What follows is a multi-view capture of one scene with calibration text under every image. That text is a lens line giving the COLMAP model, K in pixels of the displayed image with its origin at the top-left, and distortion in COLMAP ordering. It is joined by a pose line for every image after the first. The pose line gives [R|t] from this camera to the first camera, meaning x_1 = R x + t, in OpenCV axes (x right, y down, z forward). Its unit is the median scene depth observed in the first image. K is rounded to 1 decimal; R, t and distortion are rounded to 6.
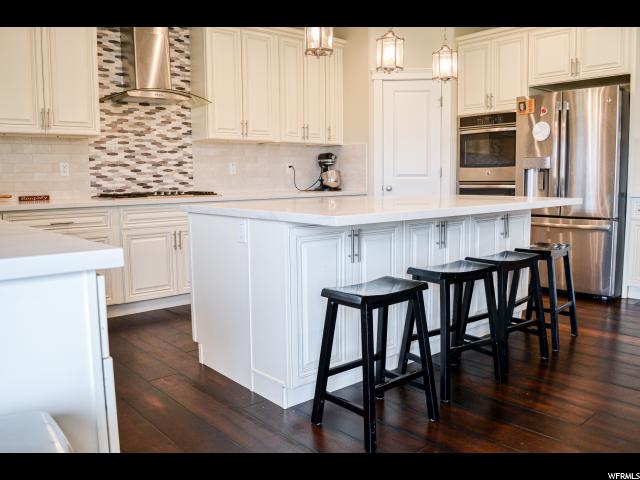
lens RADIAL K [[516.6, 0, 313.7], [0, 516.6, 240.7], [0, 0, 1]] dist [-0.064301, -0.001924]
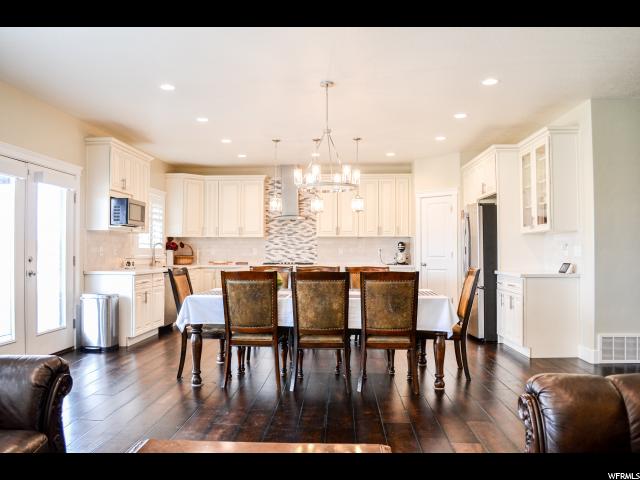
lens RADIAL K [[516.6, 0, 313.7], [0, 516.6, 240.7], [0, 0, 1]] dist [-0.064301, -0.001924]
pose [[0.723990, -0.000849, -0.689809, 1.171627], [-0.091514, 0.991042, -0.097269, 0.012080], [0.683713, 0.133549, 0.717427, -0.440475]]
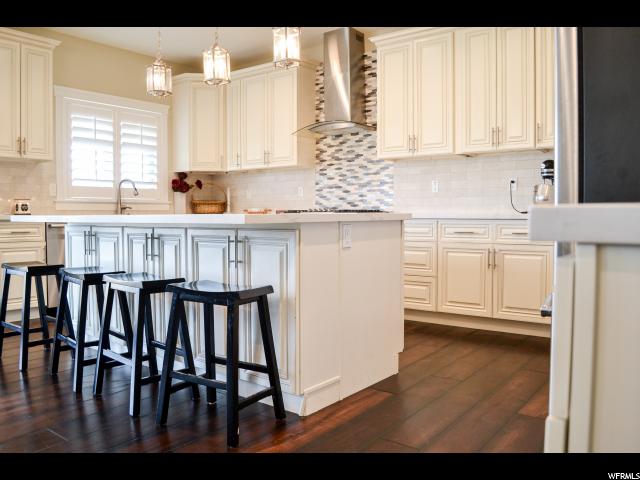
lens RADIAL K [[516.6, 0, 313.7], [0, 516.6, 240.7], [0, 0, 1]] dist [-0.064301, -0.001924]
pose [[0.208131, 0.064169, -0.975994, 0.792628], [-0.116309, 0.992389, 0.040444, -0.063131], [0.971161, 0.105099, 0.214010, 0.676876]]
